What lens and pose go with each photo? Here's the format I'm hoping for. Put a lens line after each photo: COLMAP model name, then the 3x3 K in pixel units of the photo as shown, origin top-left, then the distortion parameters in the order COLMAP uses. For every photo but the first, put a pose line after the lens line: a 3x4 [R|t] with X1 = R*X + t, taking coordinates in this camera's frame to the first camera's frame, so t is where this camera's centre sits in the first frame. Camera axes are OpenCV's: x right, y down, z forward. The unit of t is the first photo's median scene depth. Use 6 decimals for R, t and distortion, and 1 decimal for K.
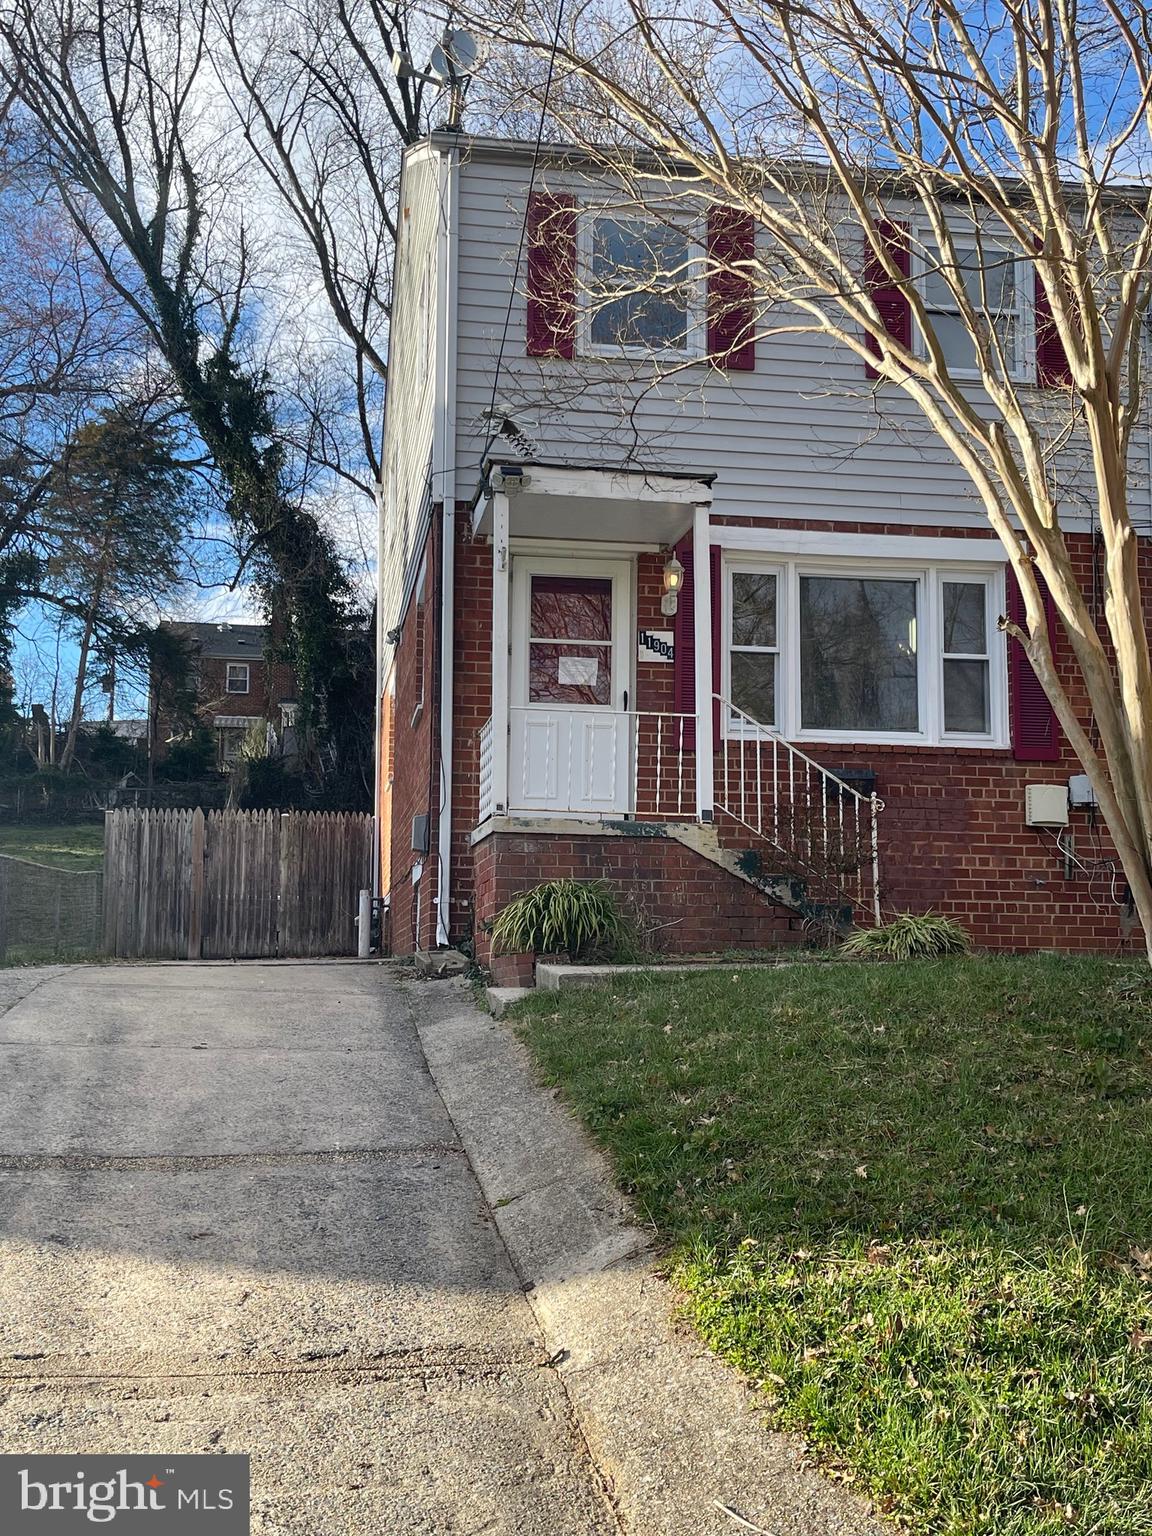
lens RADIAL K [[1619.4, 0, 540.0], [0, 1619.4, 814.2], [0, 0, 1]] dist [0.085544, -0.135268]
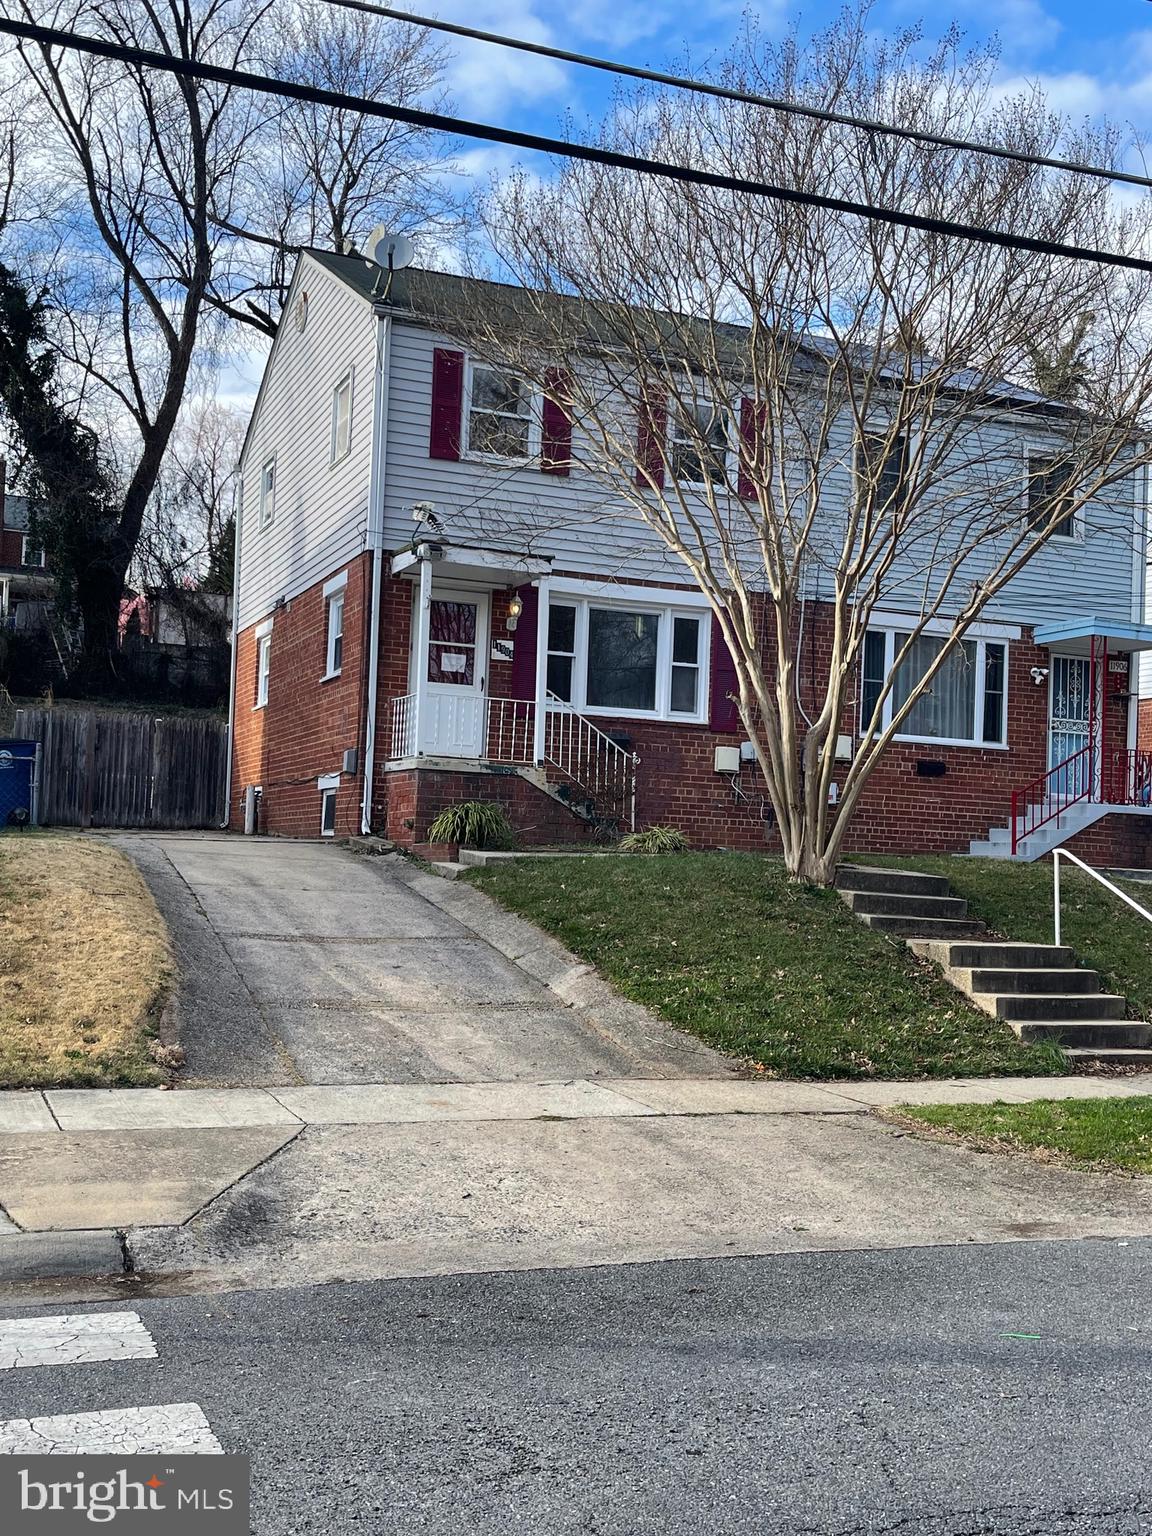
lens RADIAL K [[1619.4, 0, 540.0], [0, 1619.4, 814.2], [0, 0, 1]] dist [0.085544, -0.135268]
pose [[0.975610, 0.037180, 0.216340, -0.229788], [-0.054486, 0.995725, 0.074583, -0.063470], [-0.212642, -0.084551, 0.973465, -0.567993]]
